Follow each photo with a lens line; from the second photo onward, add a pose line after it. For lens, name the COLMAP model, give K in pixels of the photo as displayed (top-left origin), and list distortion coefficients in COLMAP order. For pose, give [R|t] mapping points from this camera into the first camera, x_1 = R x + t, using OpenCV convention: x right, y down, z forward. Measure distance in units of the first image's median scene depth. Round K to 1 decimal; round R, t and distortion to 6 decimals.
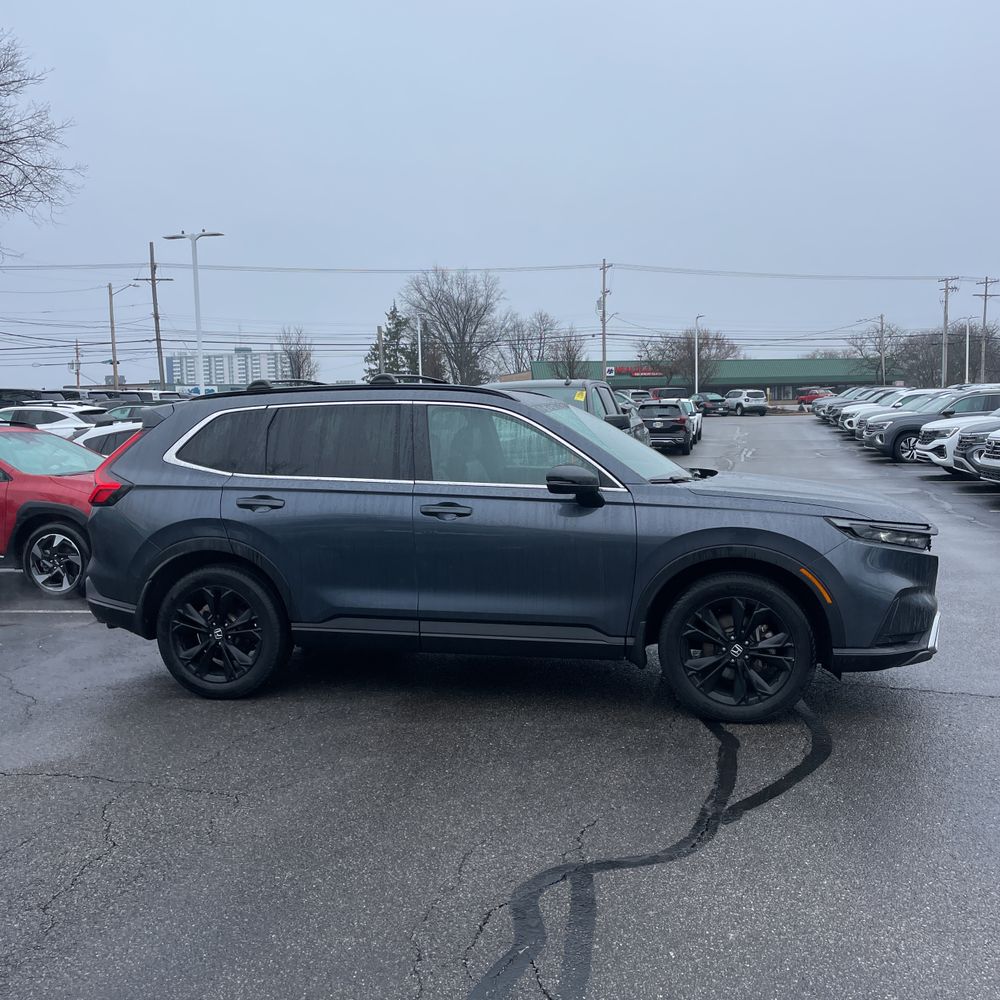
lens RADIAL K [[1007.3, 0, 489.7], [0, 1007.3, 486.0], [0, 0, 1]] dist [0.095734, -0.142802]
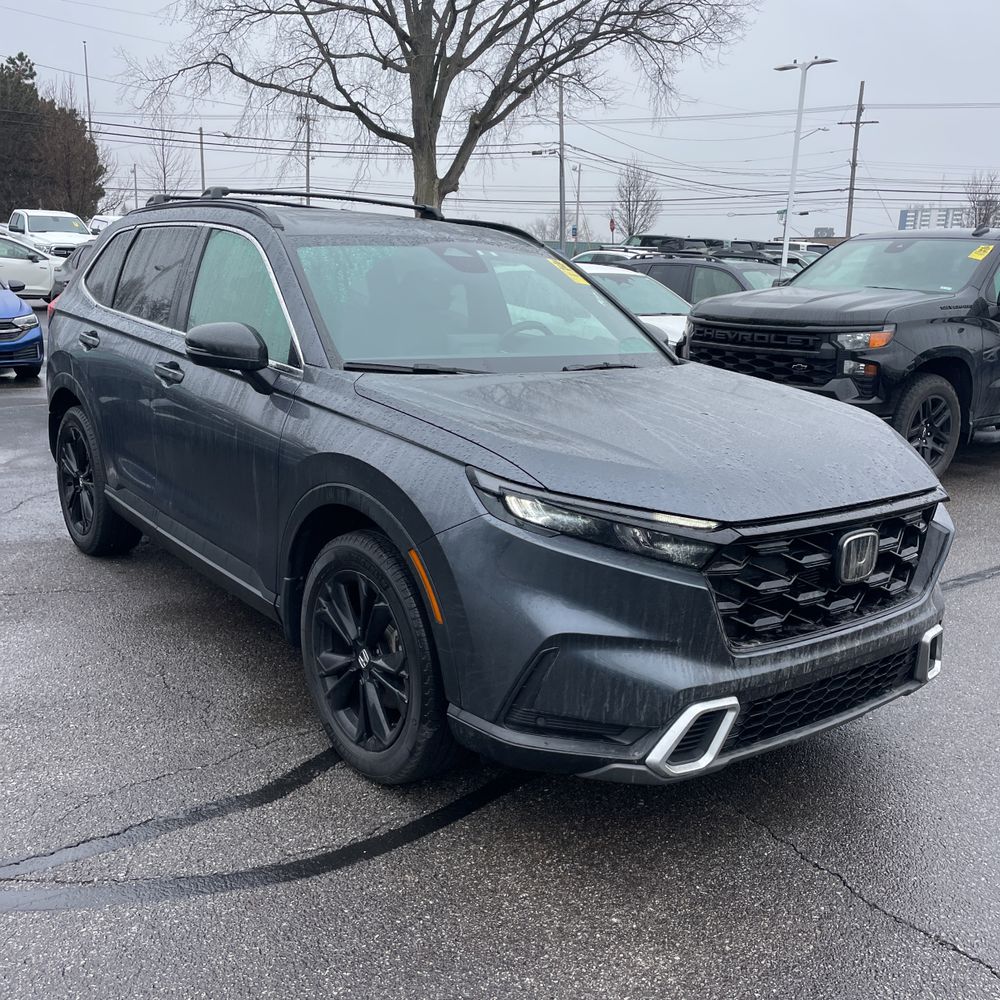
lens RADIAL K [[1007.3, 0, 489.7], [0, 1007.3, 486.0], [0, 0, 1]] dist [0.095734, -0.142802]
pose [[0.780667, 0.183738, -0.597327, 0.621347], [-0.099443, 0.980147, 0.171529, -0.048243], [0.616985, -0.074507, 0.783440, 0.560833]]
